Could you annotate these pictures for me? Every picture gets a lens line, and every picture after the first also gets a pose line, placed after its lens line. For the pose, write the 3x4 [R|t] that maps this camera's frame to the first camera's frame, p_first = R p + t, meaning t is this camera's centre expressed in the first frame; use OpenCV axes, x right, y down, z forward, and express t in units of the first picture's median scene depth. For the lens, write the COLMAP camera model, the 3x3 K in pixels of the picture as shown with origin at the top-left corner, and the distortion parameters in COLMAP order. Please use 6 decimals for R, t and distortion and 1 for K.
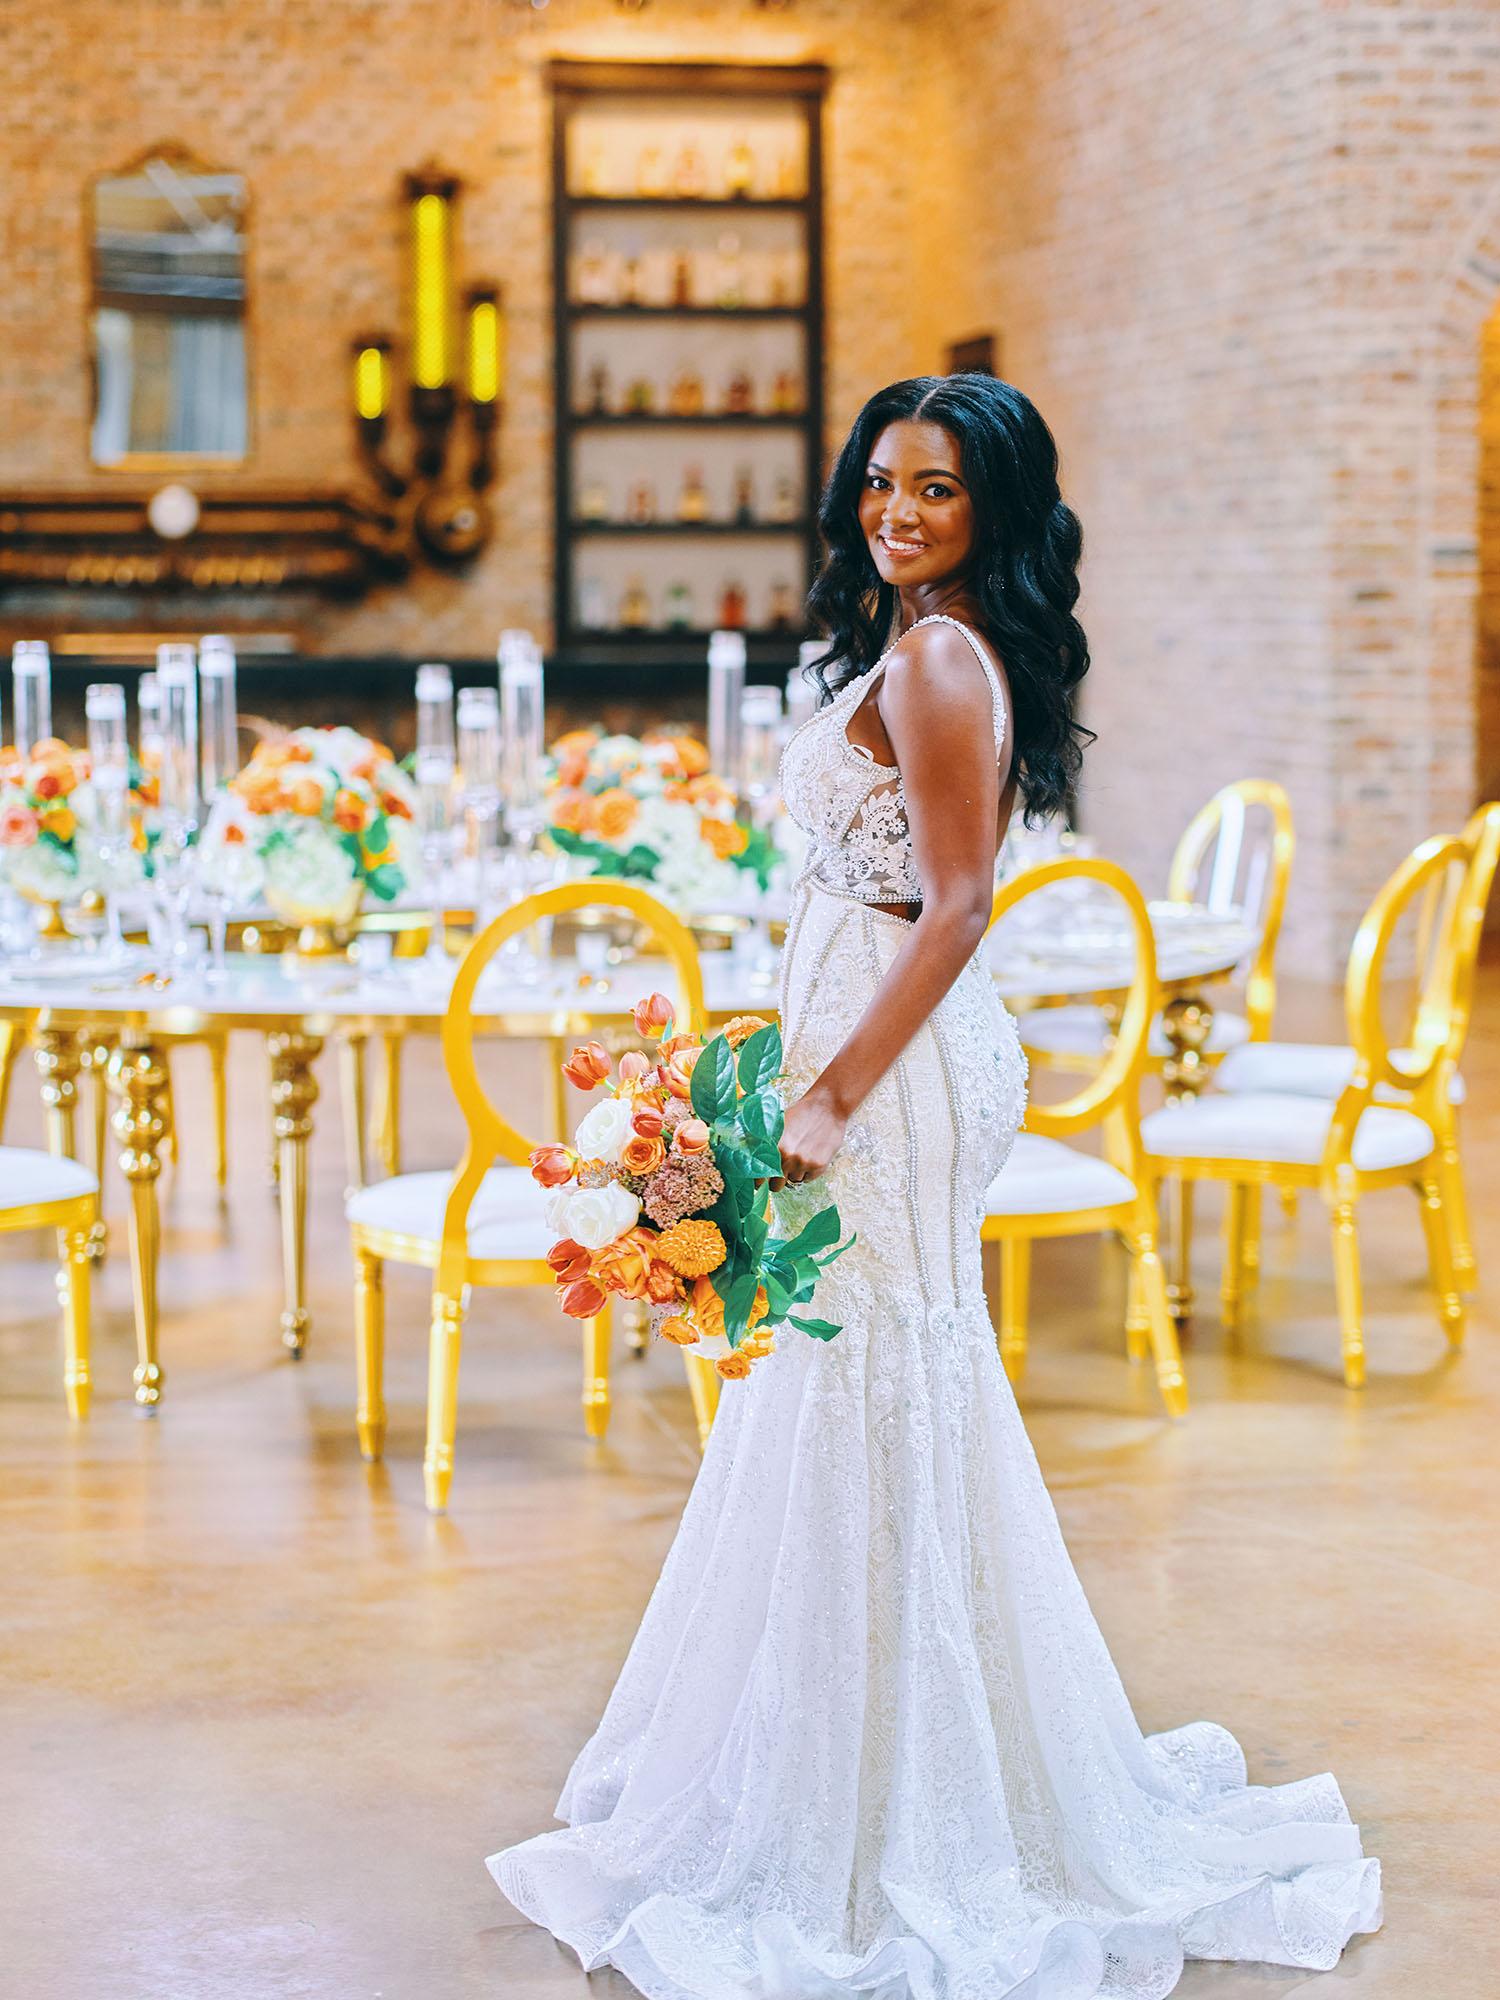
lens RADIAL K [[4197.2, 0, 750.0], [0, 4197.2, 1000.0], [0, 0, 1]] dist [-0.082045, 0.314671]
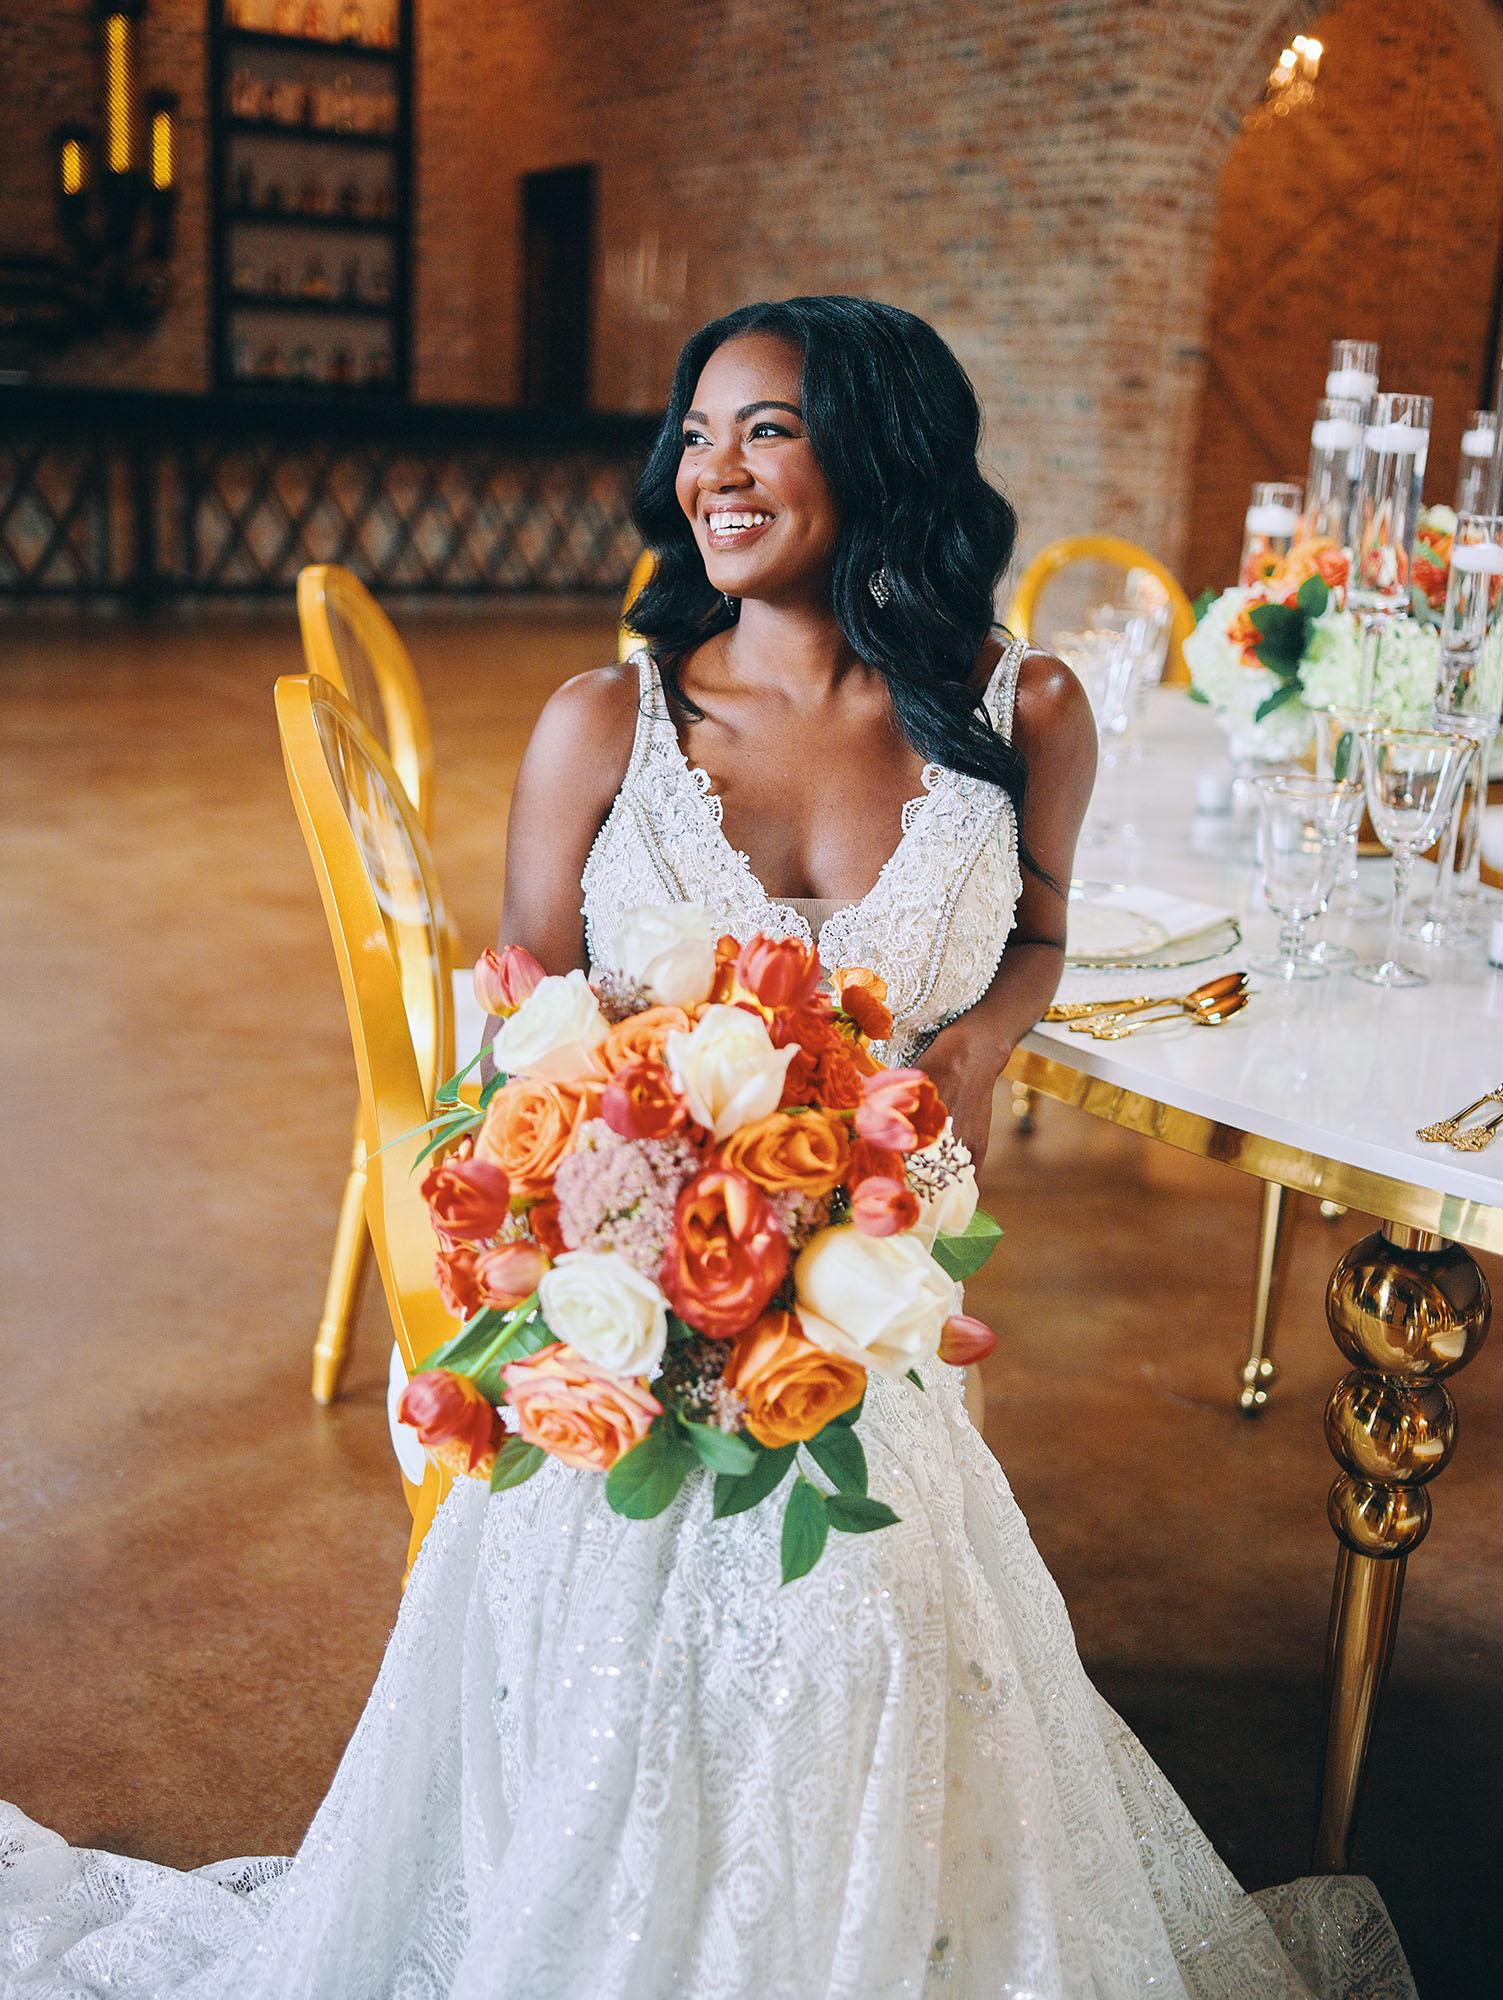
lens RADIAL K [[2101.3, 0, 751.5], [0, 2101.3, 1000.0], [0, 0, 1]] dist [-0.046087, 0.037117]
pose [[0.933251, -0.047860, 0.356023, -0.137204], [-0.019528, 0.982861, 0.183313, -0.020326], [-0.358694, -0.178030, 0.916321, 0.315985]]
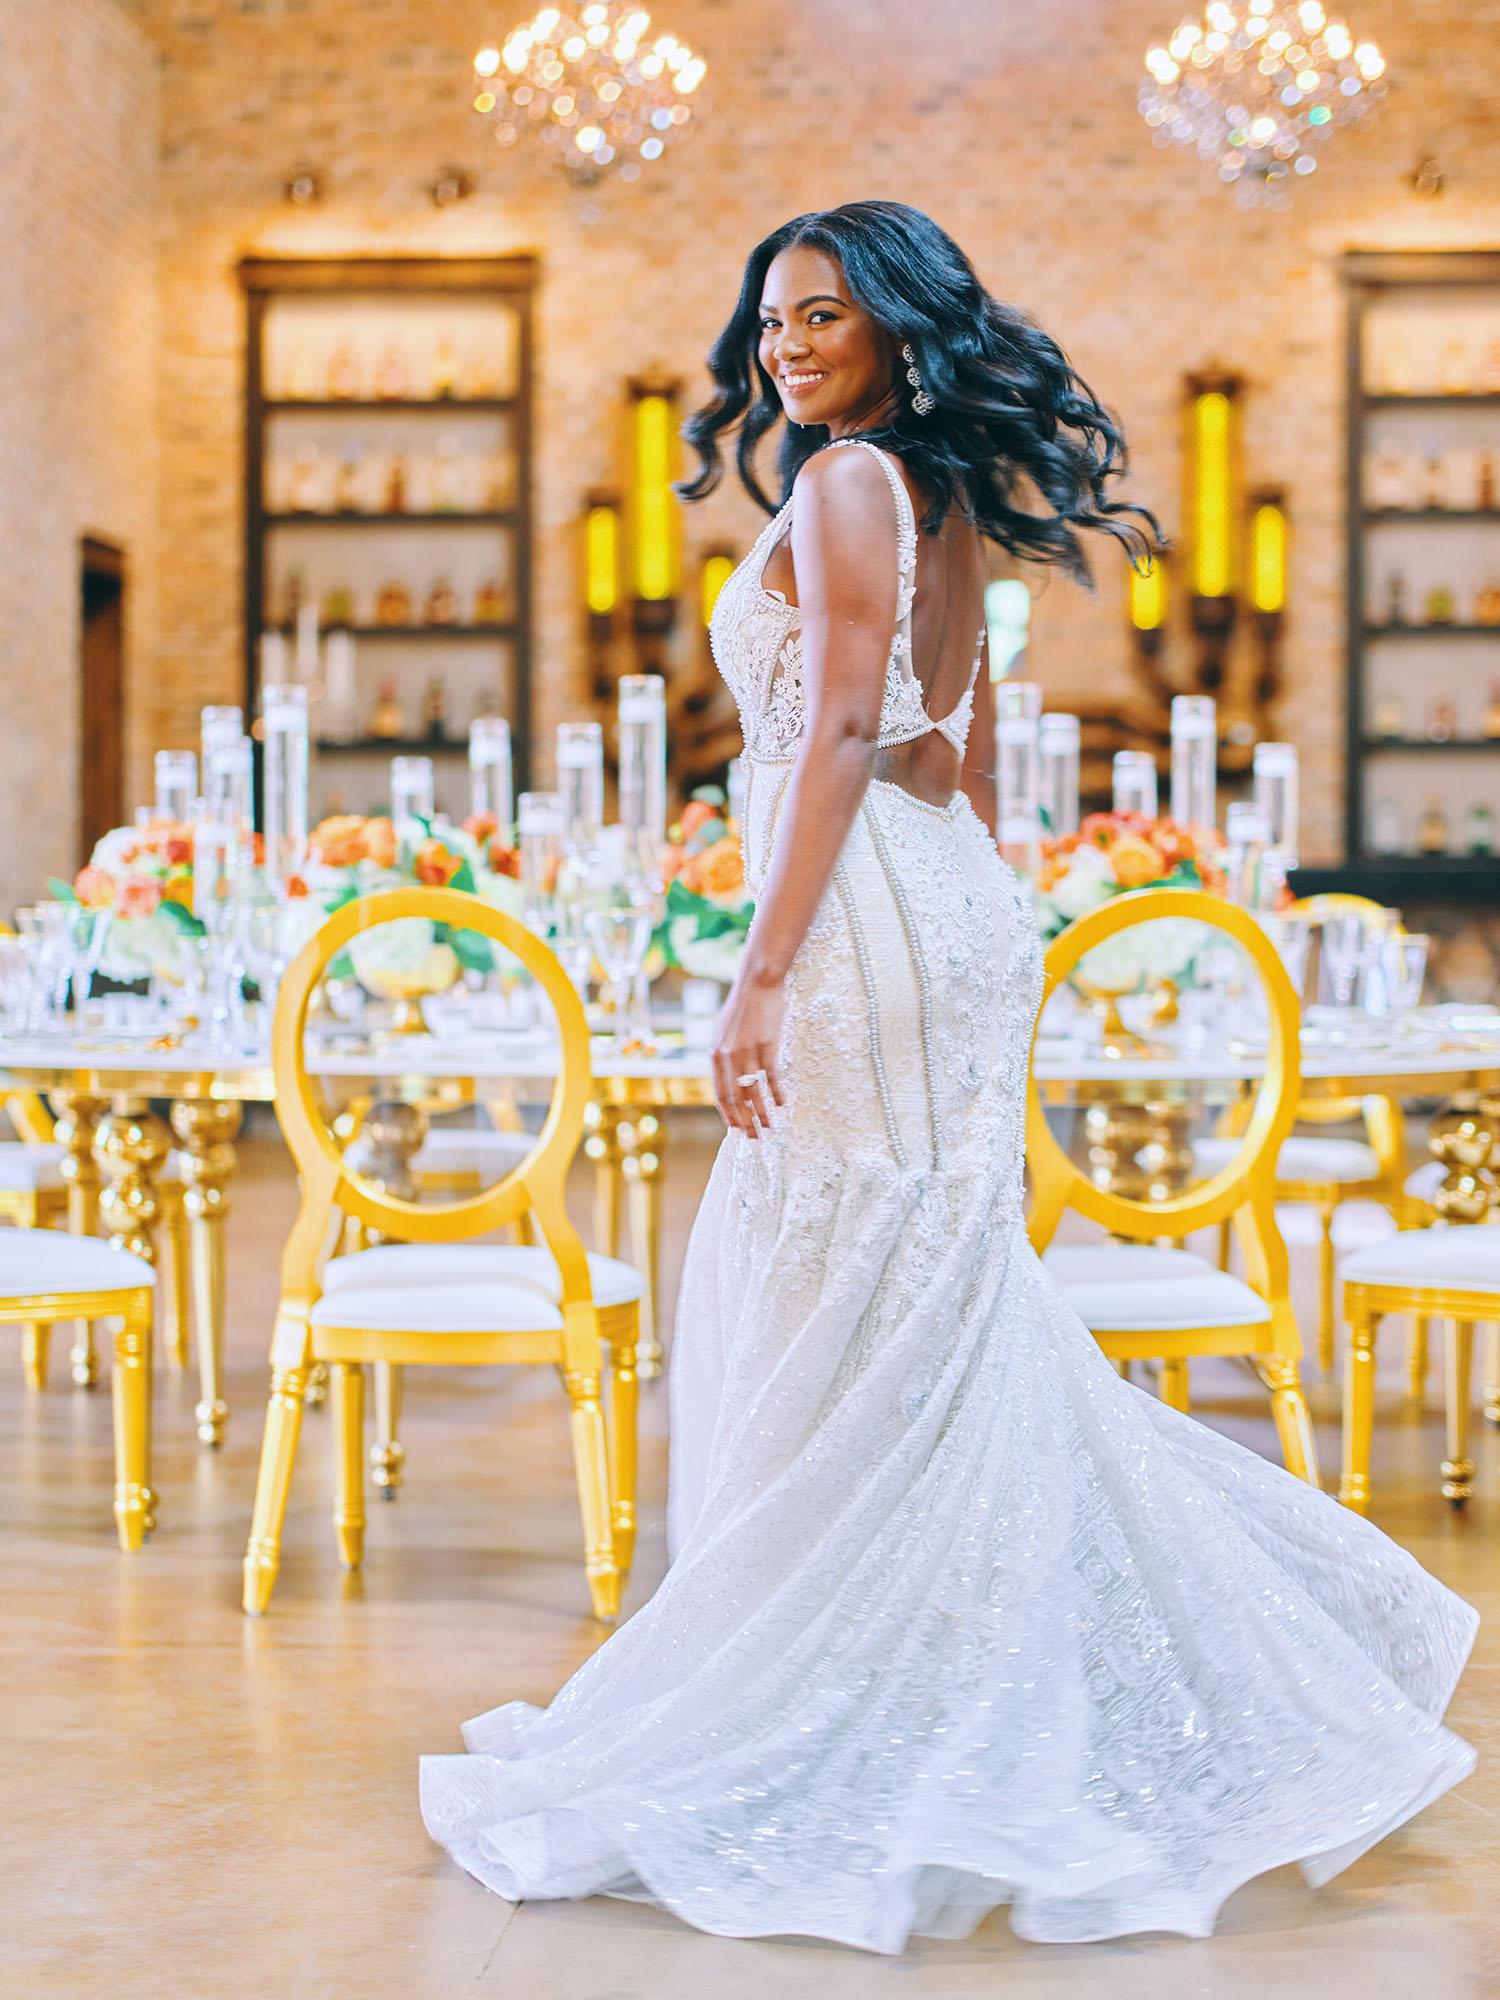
lens RADIAL K [[4219.1, 0, 750.0], [0, 4219.1, 1000.0], [0, 0, 1]] dist [-0.052817, 0.324487]
pose [[0.967327, 0.009233, -0.253363, 0.066762], [-0.027821, 0.997167, -0.069880, 0.014903], [0.252000, 0.074645, 0.964844, 0.060078]]
